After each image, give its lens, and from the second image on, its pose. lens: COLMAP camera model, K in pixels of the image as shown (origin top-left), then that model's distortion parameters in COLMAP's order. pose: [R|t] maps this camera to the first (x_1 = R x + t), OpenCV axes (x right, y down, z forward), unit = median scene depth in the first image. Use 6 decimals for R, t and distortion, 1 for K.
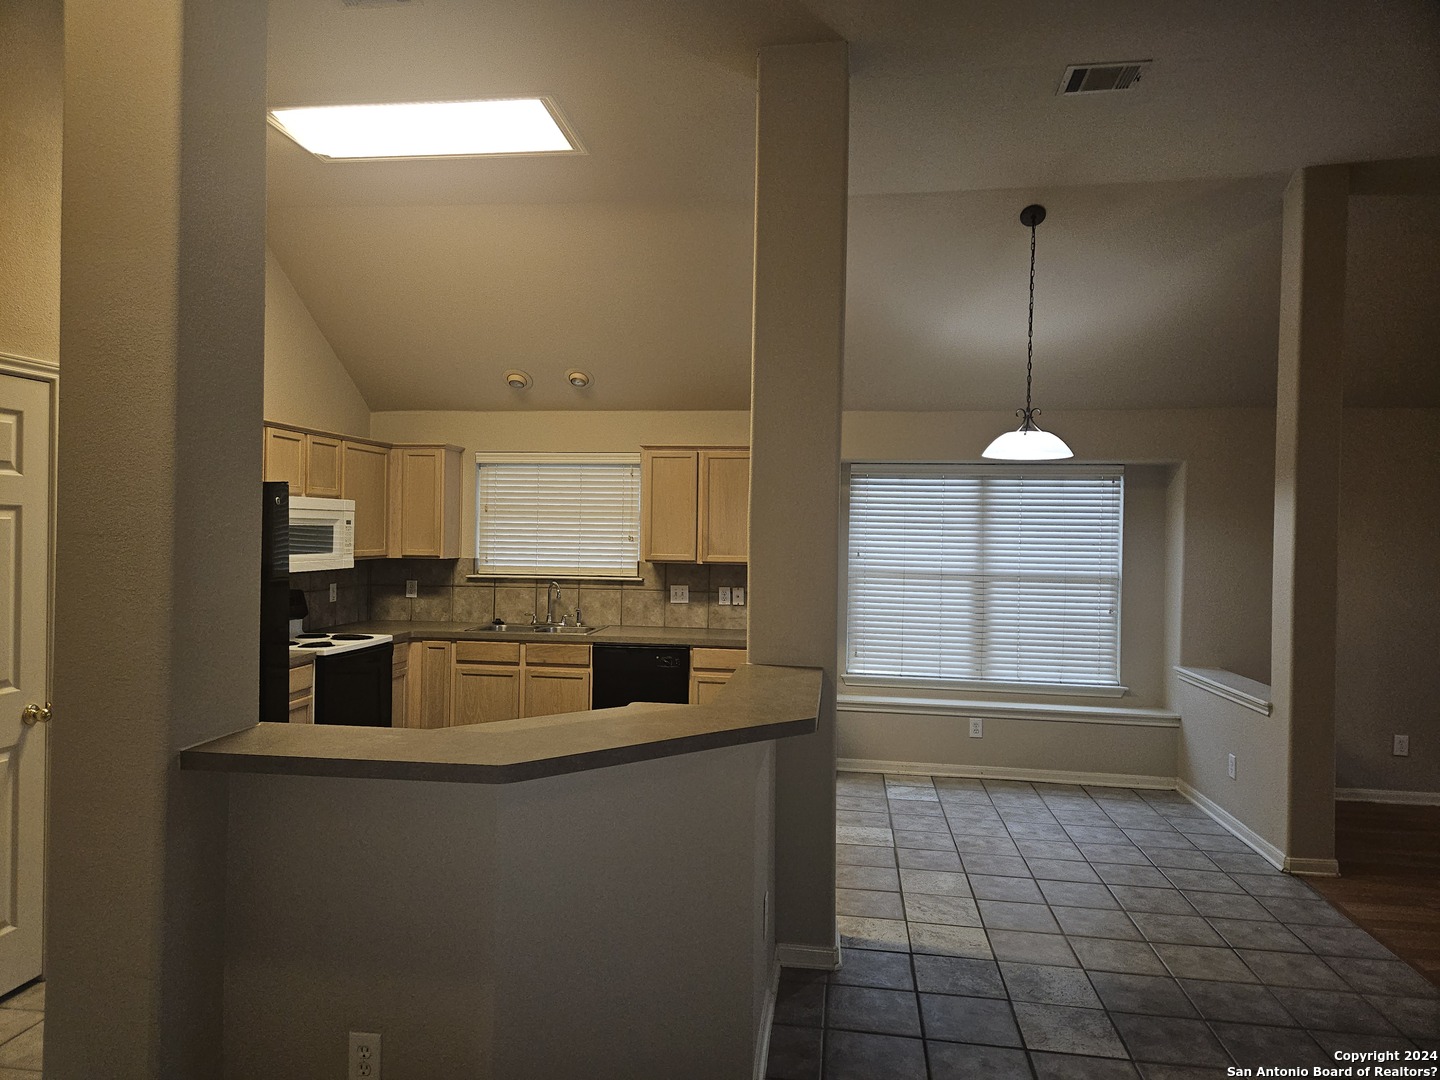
lens RADIAL K [[952.7, 0, 706.0], [0, 952.7, 535.6], [0, 0, 1]] dist [0.089537, -0.081873]
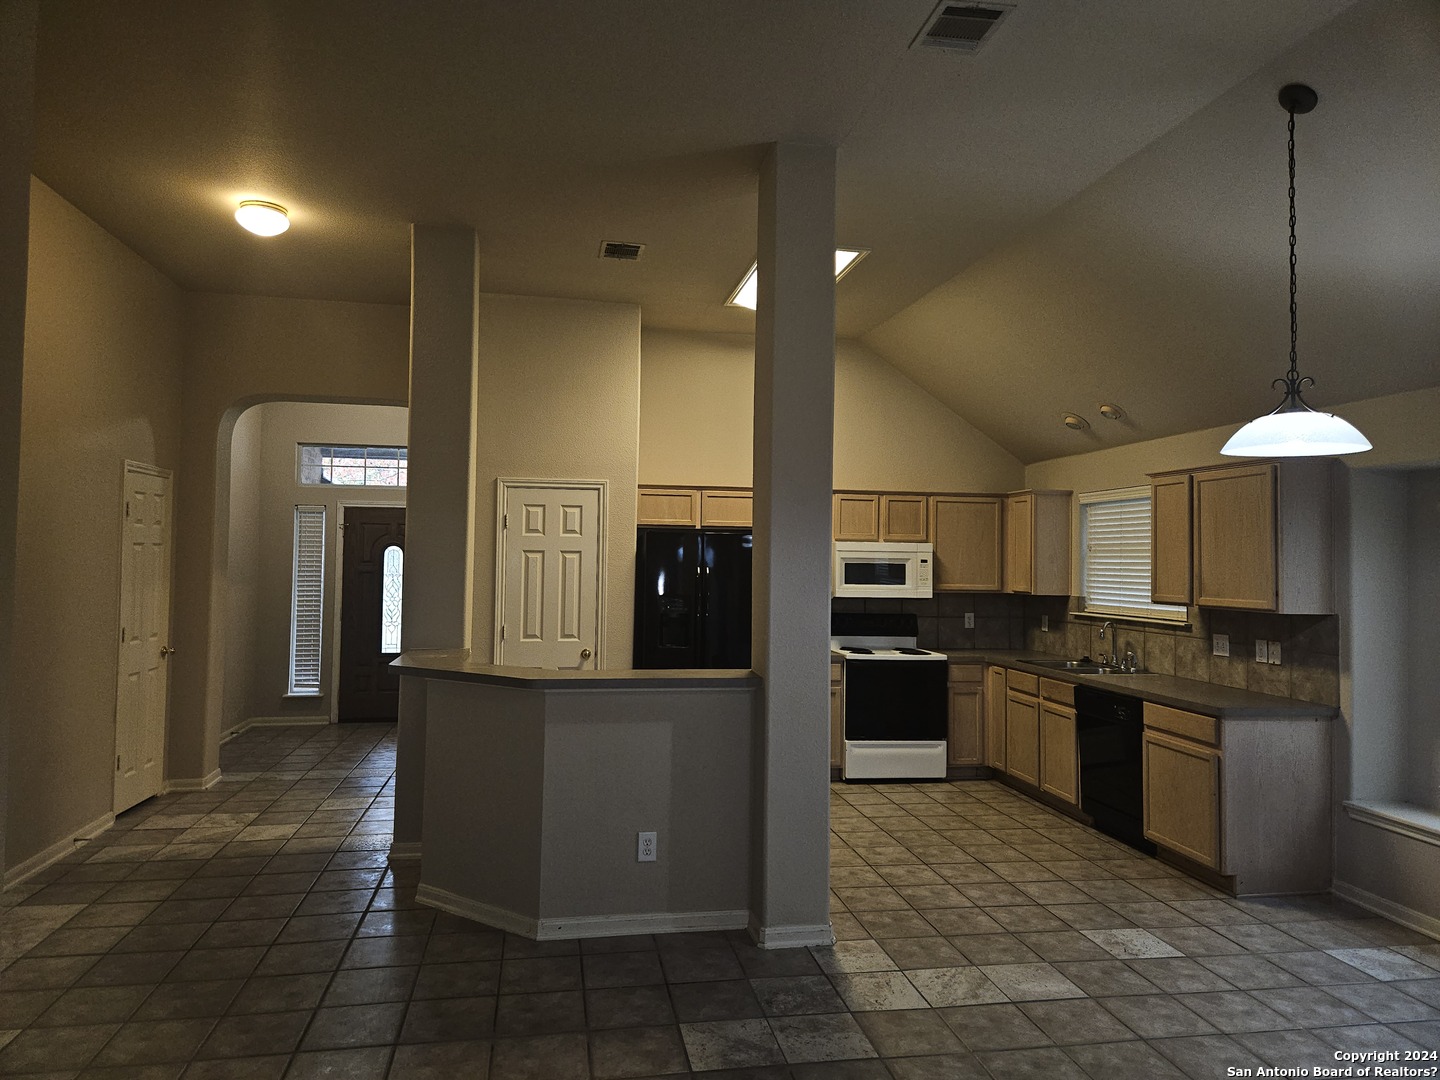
lens RADIAL K [[955.8, 0, 716.0], [0, 955.8, 524.1], [0, 0, 1]] dist [0.084176, -0.077239]
pose [[0.317556, -0.046682, -0.947090, 0.658883], [-0.015931, 0.998384, -0.054552, 0.009414], [0.948106, 0.032412, 0.316299, 0.314048]]
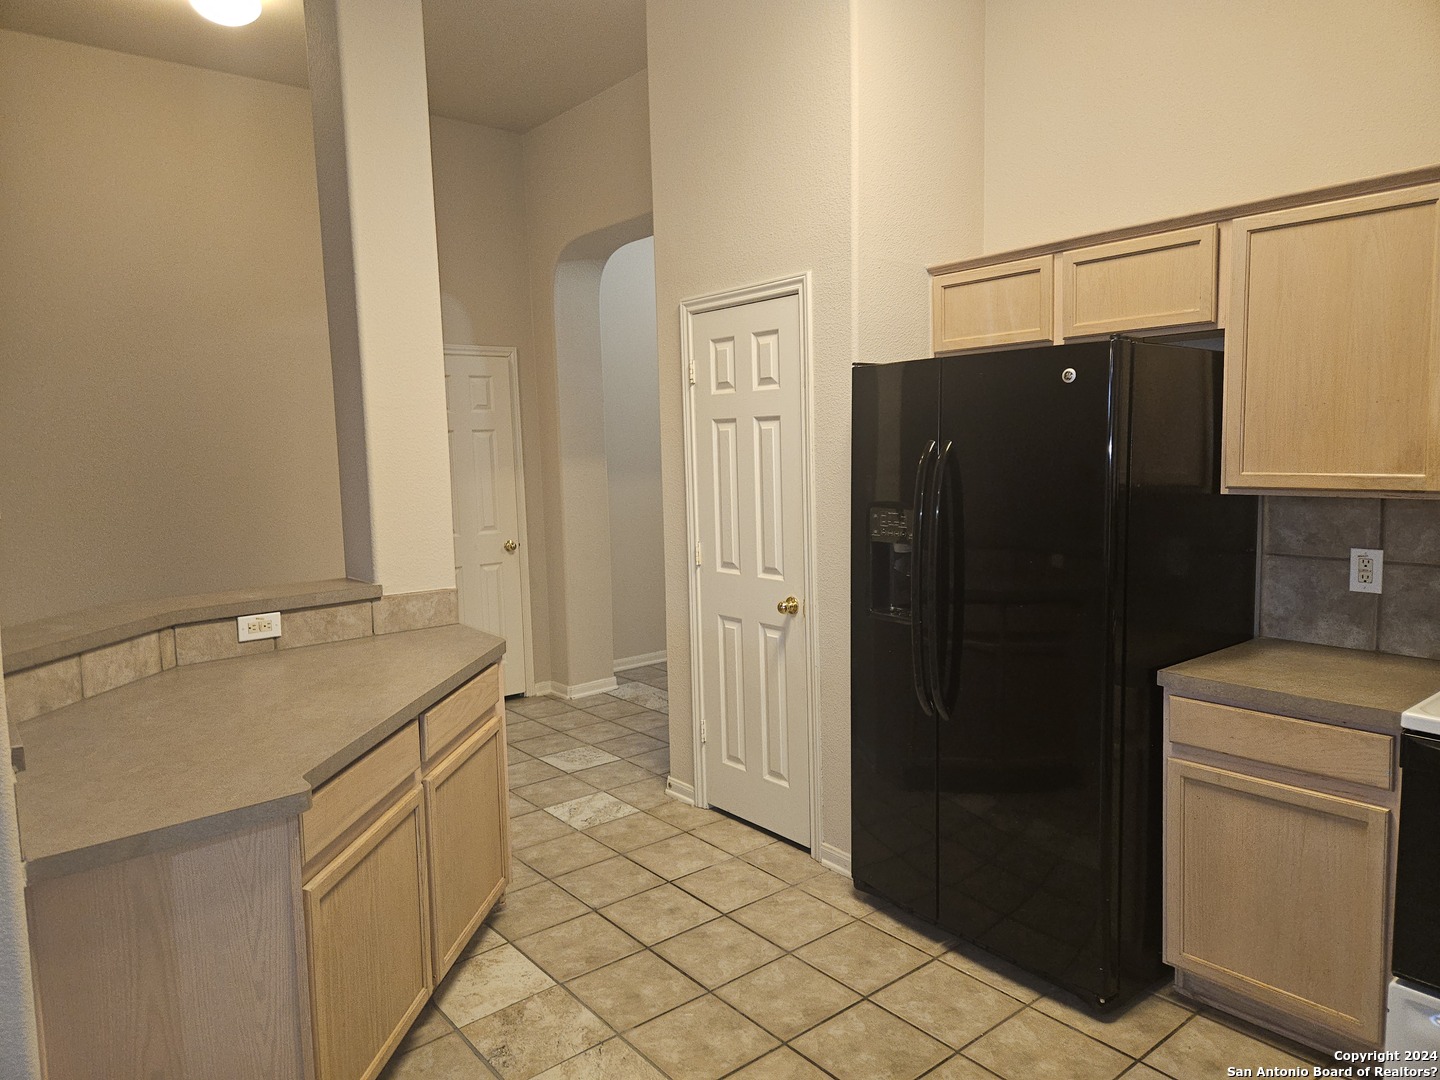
lens RADIAL K [[957.3, 0, 726.2], [0, 957.3, 543.0], [0, 0, 1]] dist [0.078107, -0.069618]
pose [[-0.672691, 0.080434, -0.735539, 0.077689], [0.010418, 0.995005, 0.099279, 0.002363], [0.739850, 0.059121, -0.670169, 0.842883]]
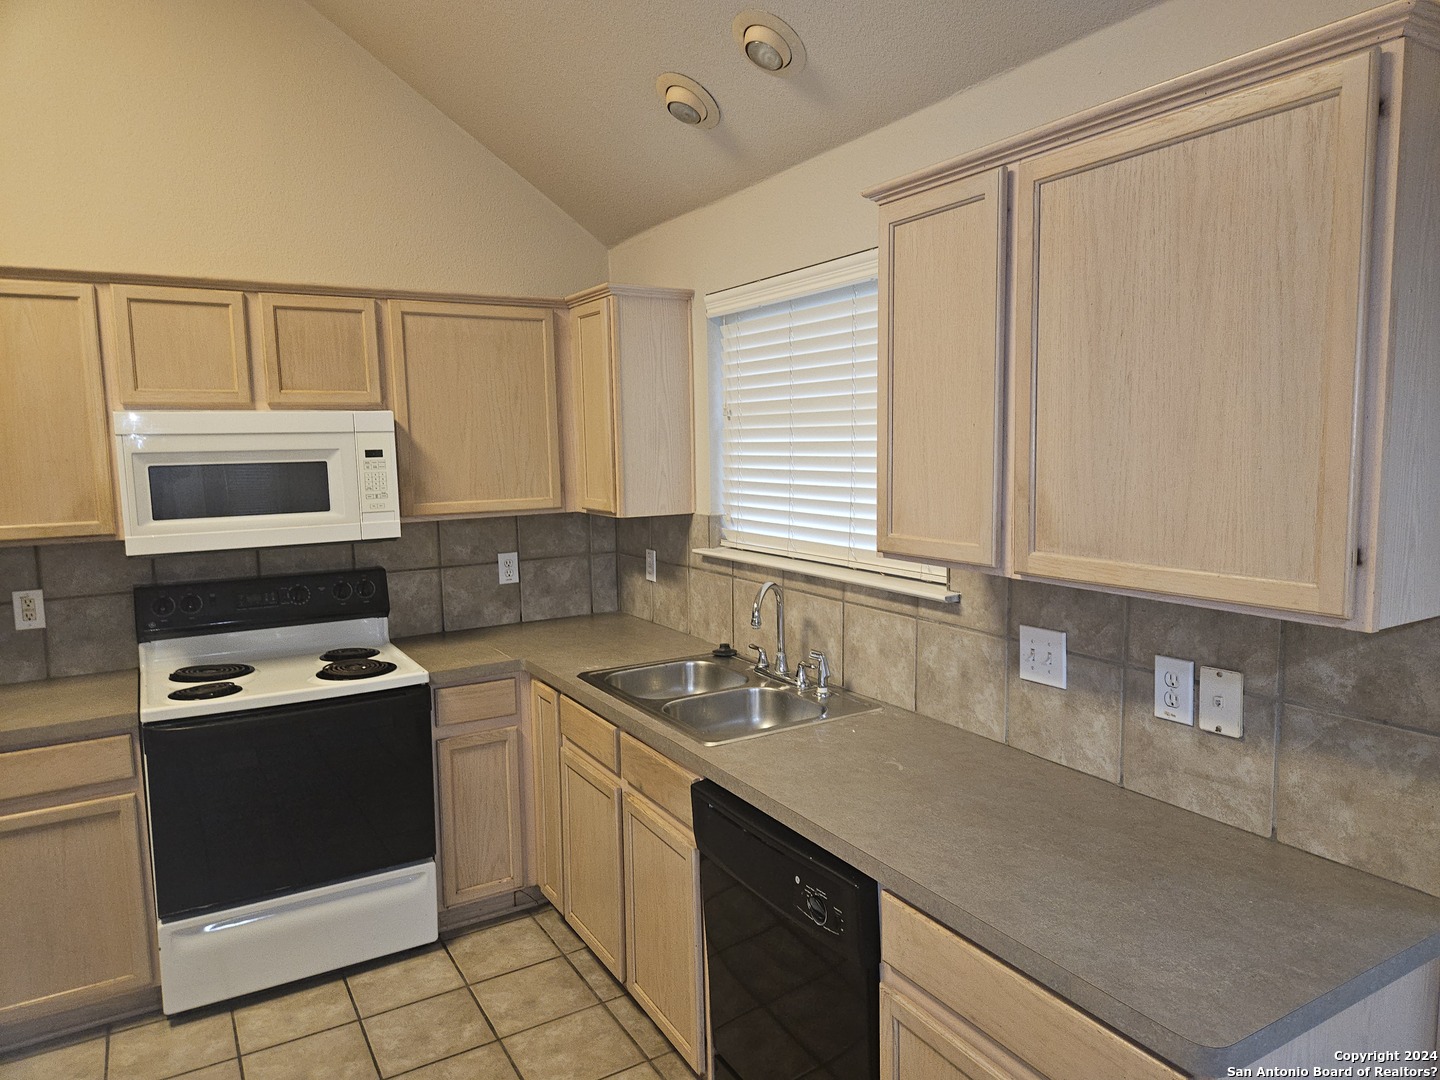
lens RADIAL K [[957.3, 0, 726.2], [0, 957.3, 543.0], [0, 0, 1]] dist [0.078107, -0.069618]
pose [[0.628144, 0.060268, -0.775759, 0.157816], [0.024270, 0.994993, 0.096952, -0.010536], [0.777718, -0.079727, 0.623536, 0.735188]]
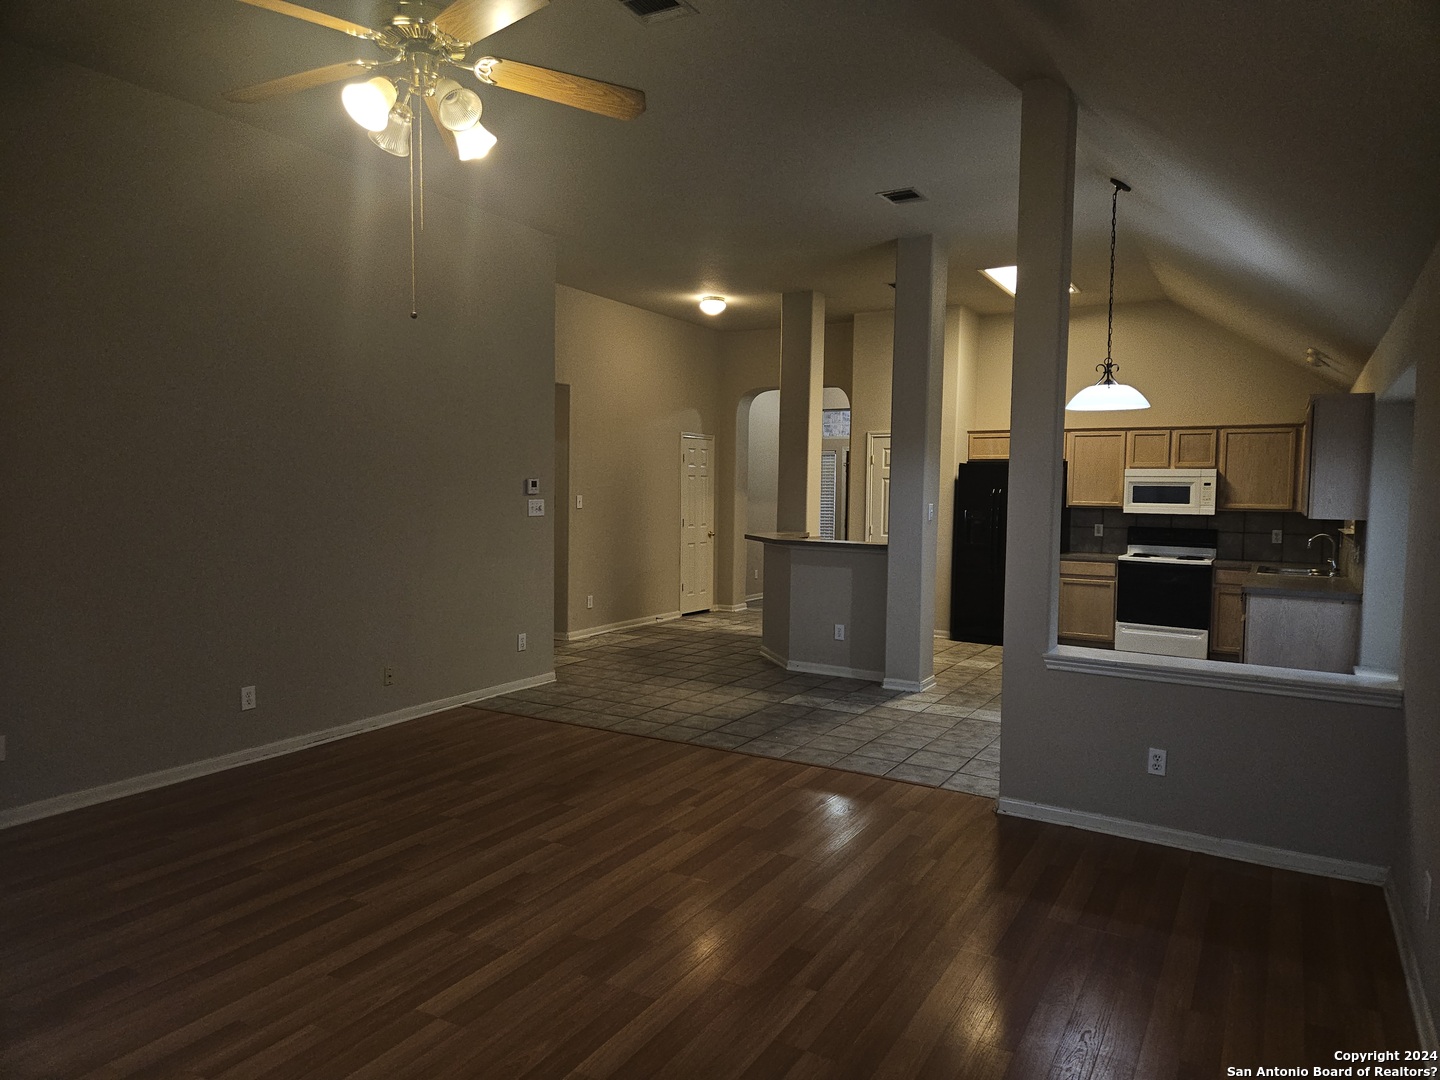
lens RADIAL K [[961.0, 0, 720.0], [0, 961.0, 540.0], [0, 0, 1]] dist [0.026236, 0.000555]
pose [[-0.379021, 0.029545, -0.924916, 1.188889], [-0.026693, 0.998725, 0.042842, 0.026015], [0.925003, 0.040927, -0.377749, 0.787805]]
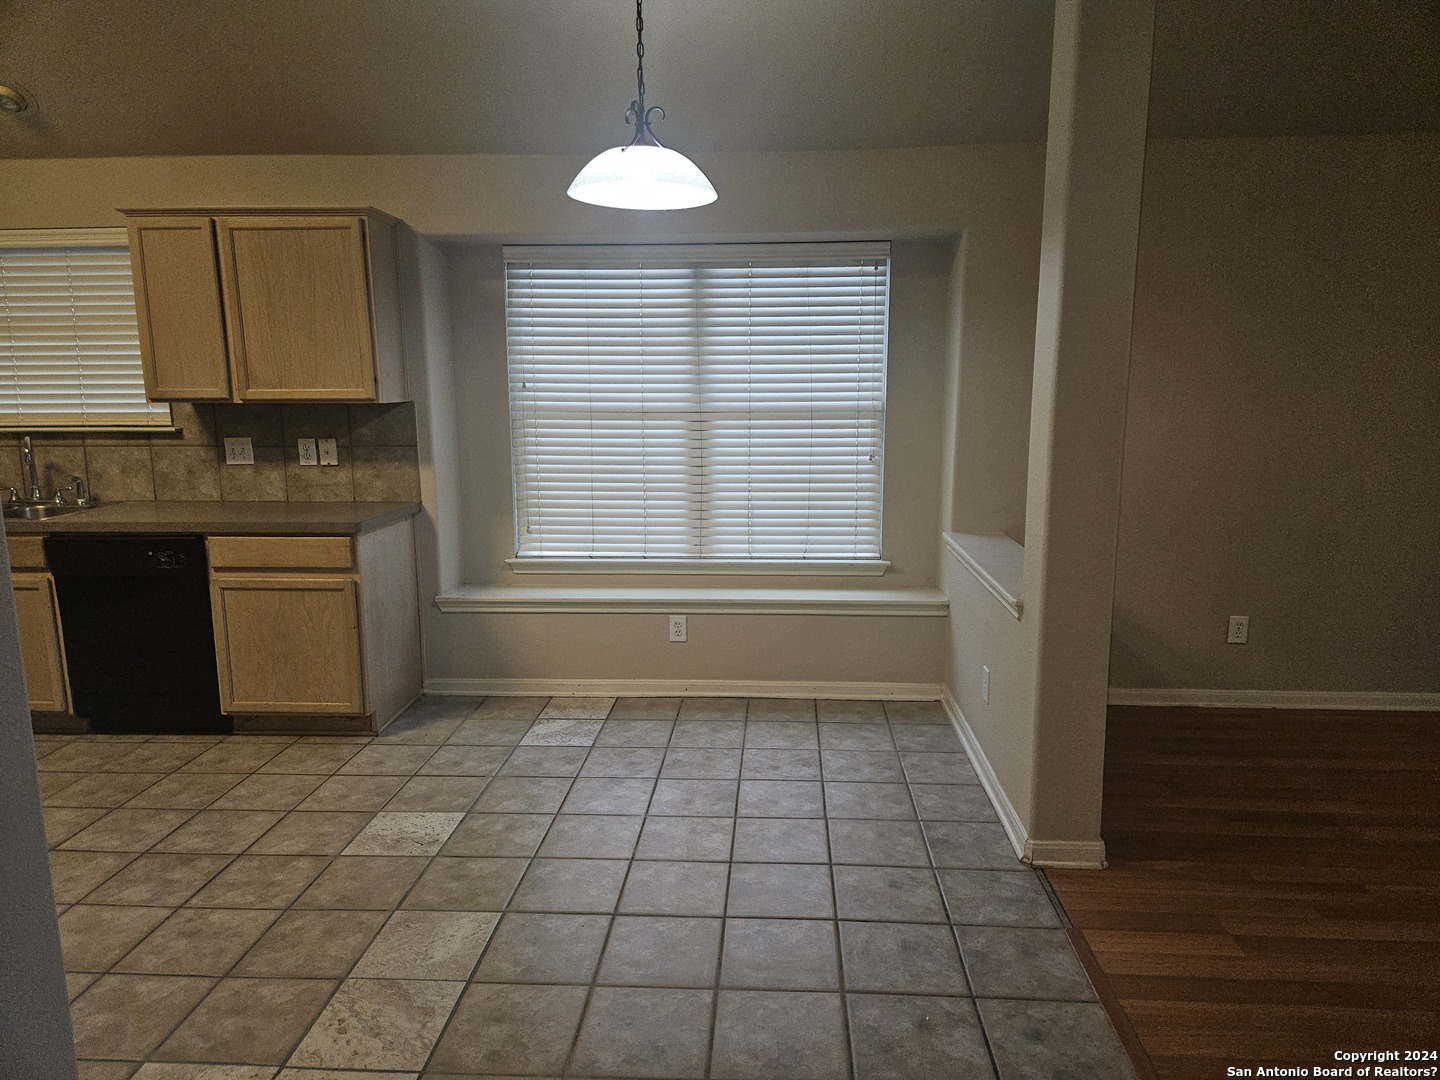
lens RADIAL K [[957.3, 0, 726.2], [0, 957.3, 543.0], [0, 0, 1]] dist [0.078107, -0.069618]
pose [[0.995847, -0.037436, 0.082994, 0.254490], [0.023120, 0.985656, 0.167175, 0.020151], [-0.088062, -0.164562, 0.982428, 0.307778]]
